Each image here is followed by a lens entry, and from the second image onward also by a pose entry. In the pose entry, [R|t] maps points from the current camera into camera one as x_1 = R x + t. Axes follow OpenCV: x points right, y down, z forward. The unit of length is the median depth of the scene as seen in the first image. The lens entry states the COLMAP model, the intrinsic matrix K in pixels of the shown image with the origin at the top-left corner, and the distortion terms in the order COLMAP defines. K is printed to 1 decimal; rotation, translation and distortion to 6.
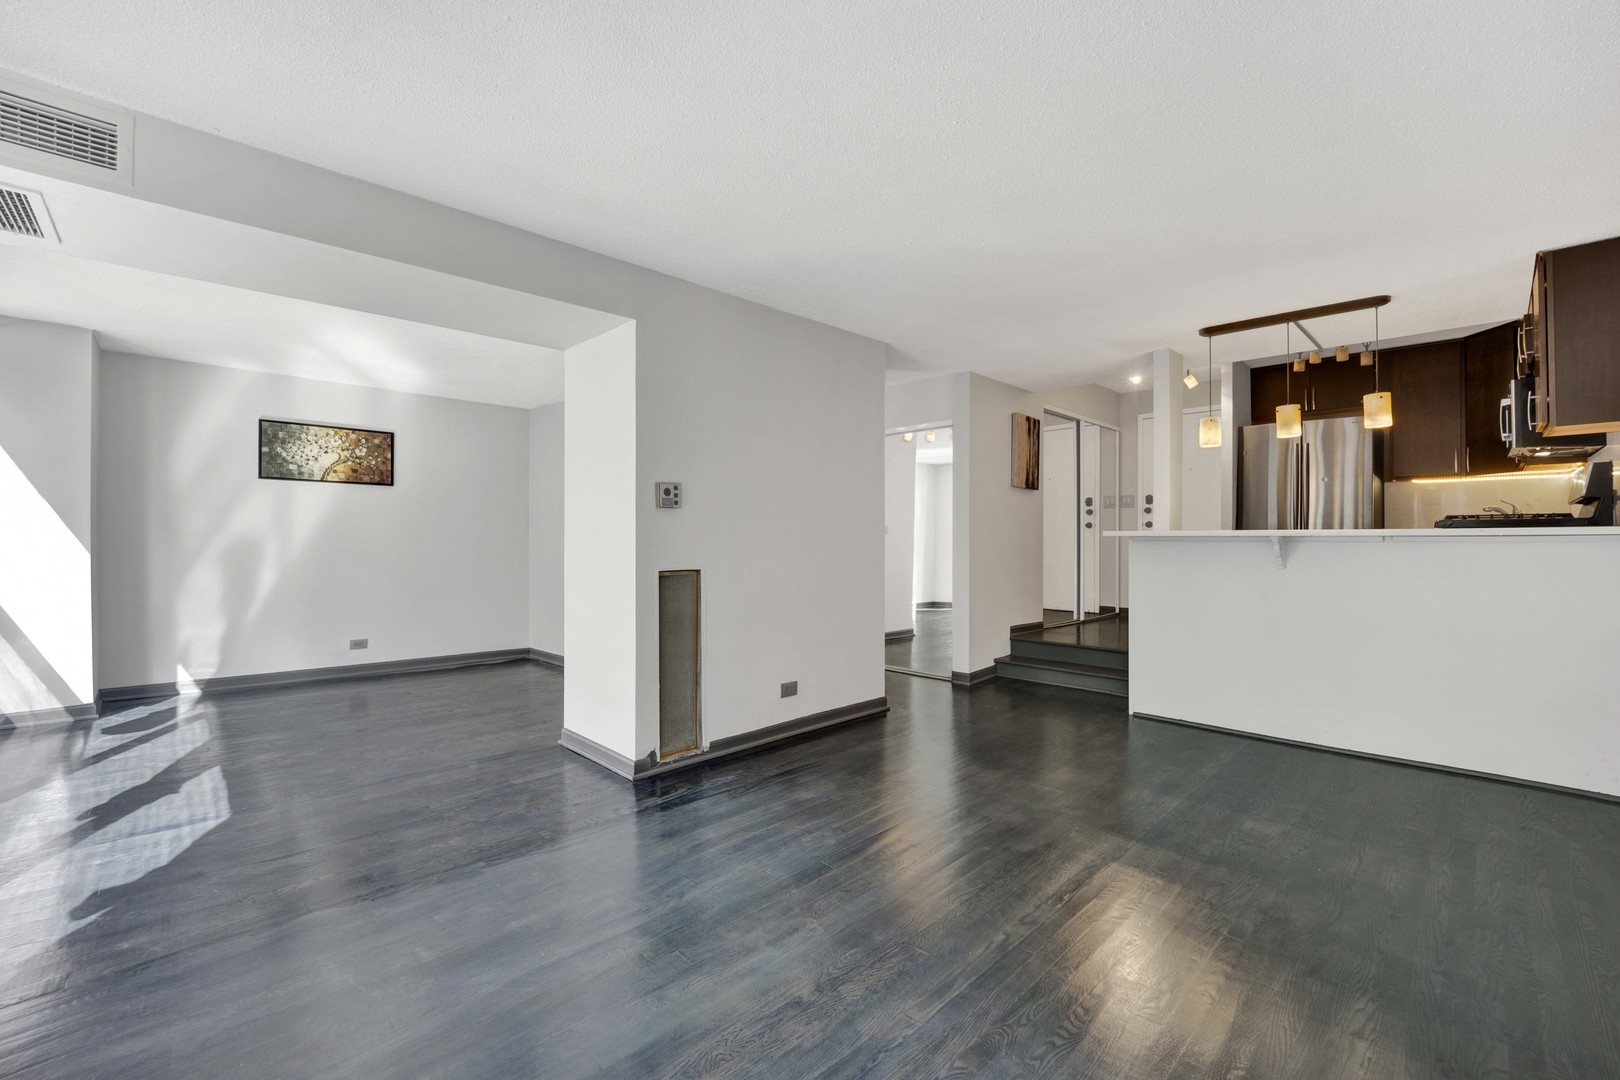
lens RADIAL K [[664.5, 0, 820.5], [0, 664.5, 538.6], [0, 0, 1]] dist [-0.021688, -0.000284]
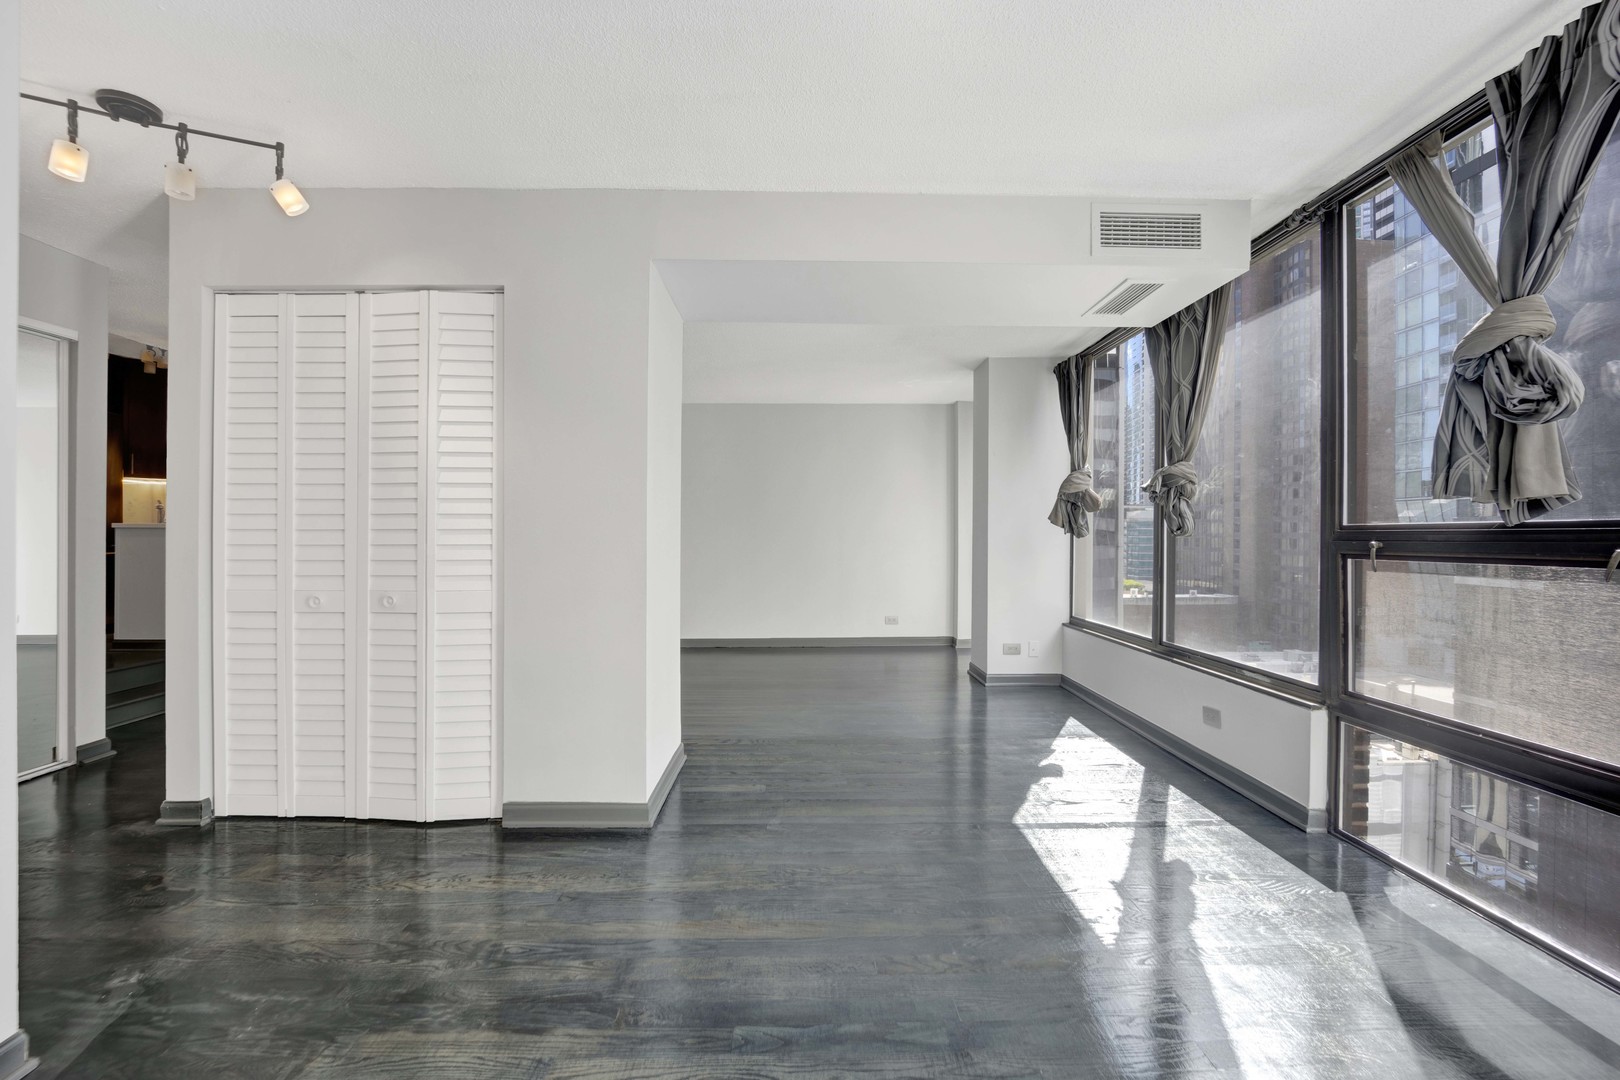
lens RADIAL K [[664.5, 0, 820.5], [0, 664.5, 538.6], [0, 0, 1]] dist [-0.021688, -0.000284]
pose [[-0.729635, -0.007928, 0.683791, -0.676533], [-0.005505, 0.999968, 0.005719, 0.003237], [-0.683815, 0.000409, -0.729655, 0.949805]]
